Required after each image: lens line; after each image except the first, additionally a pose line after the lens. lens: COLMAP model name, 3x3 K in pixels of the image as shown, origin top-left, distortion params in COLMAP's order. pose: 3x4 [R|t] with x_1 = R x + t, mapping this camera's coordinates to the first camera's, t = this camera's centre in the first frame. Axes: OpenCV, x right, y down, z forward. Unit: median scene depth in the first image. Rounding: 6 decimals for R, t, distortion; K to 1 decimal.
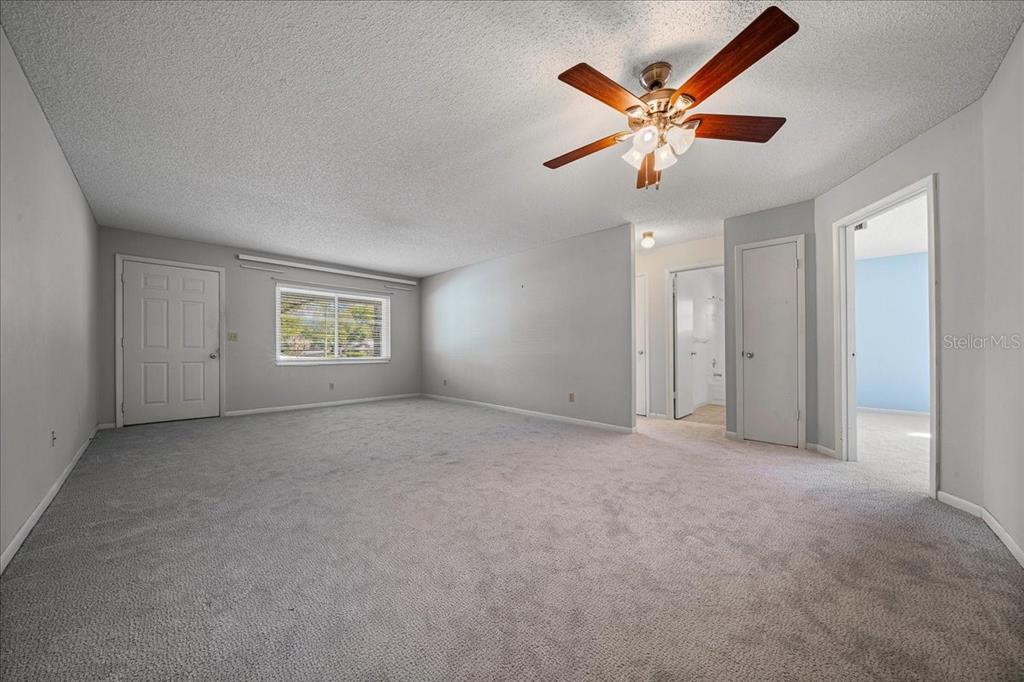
lens RADIAL K [[352.0, 0, 507.3], [0, 352.0, 346.8], [0, 0, 1]] dist [-0.001421, -0.000105]
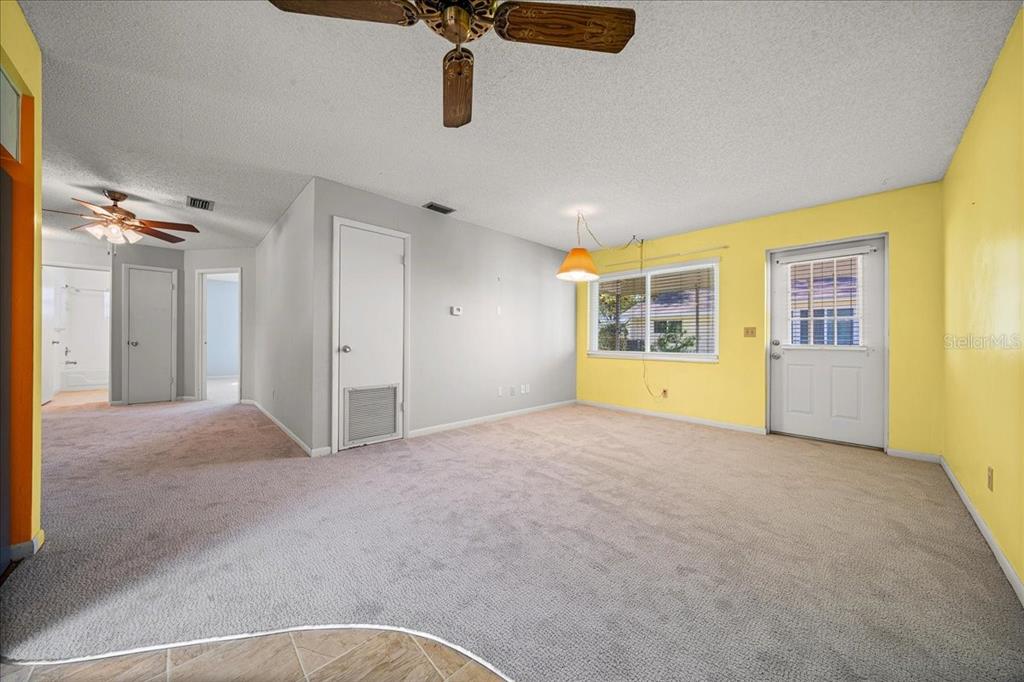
lens RADIAL K [[345.9, 0, 514.5], [0, 345.9, 339.9], [0, 0, 1]] dist [-0.000701, 0.000354]
pose [[0.034226, -0.004006, 0.999406, -0.807172], [-0.016763, 0.999849, 0.004582, -0.029234], [-0.999274, -0.016910, 0.034154, -0.715014]]
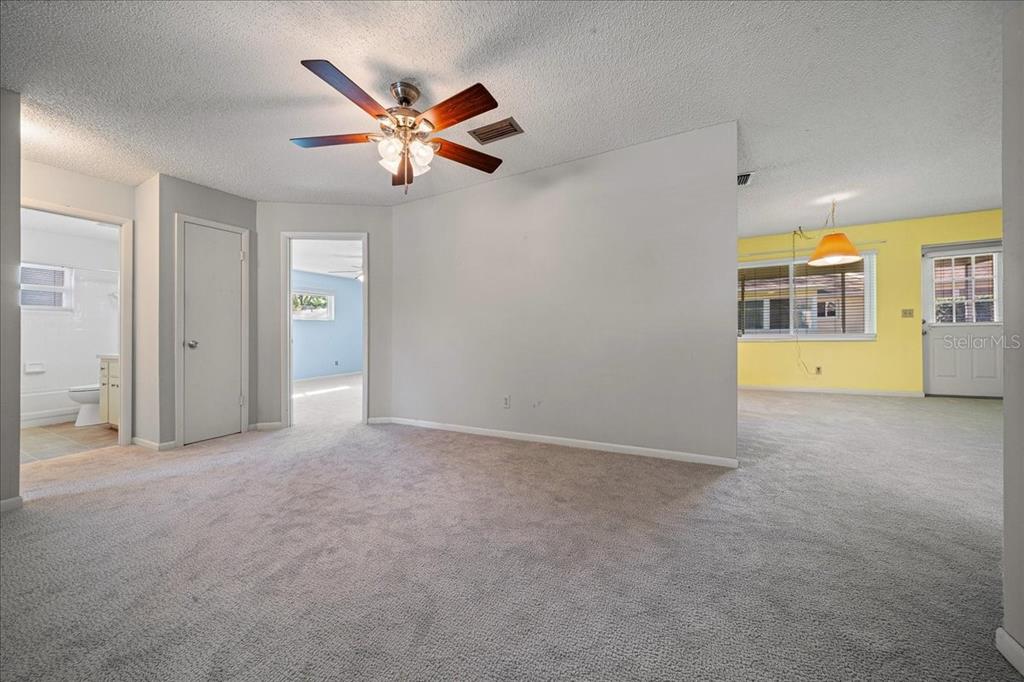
lens RADIAL K [[351.9, 0, 511.5], [0, 351.9, 333.3], [0, 0, 1]] dist [-0.006086, -0.000069]
pose [[-0.293457, 0.001966, 0.955970, -0.461449], [0.010677, 0.999942, 0.001221, 0.001294], [-0.955913, 0.010565, -0.293461, 0.619824]]
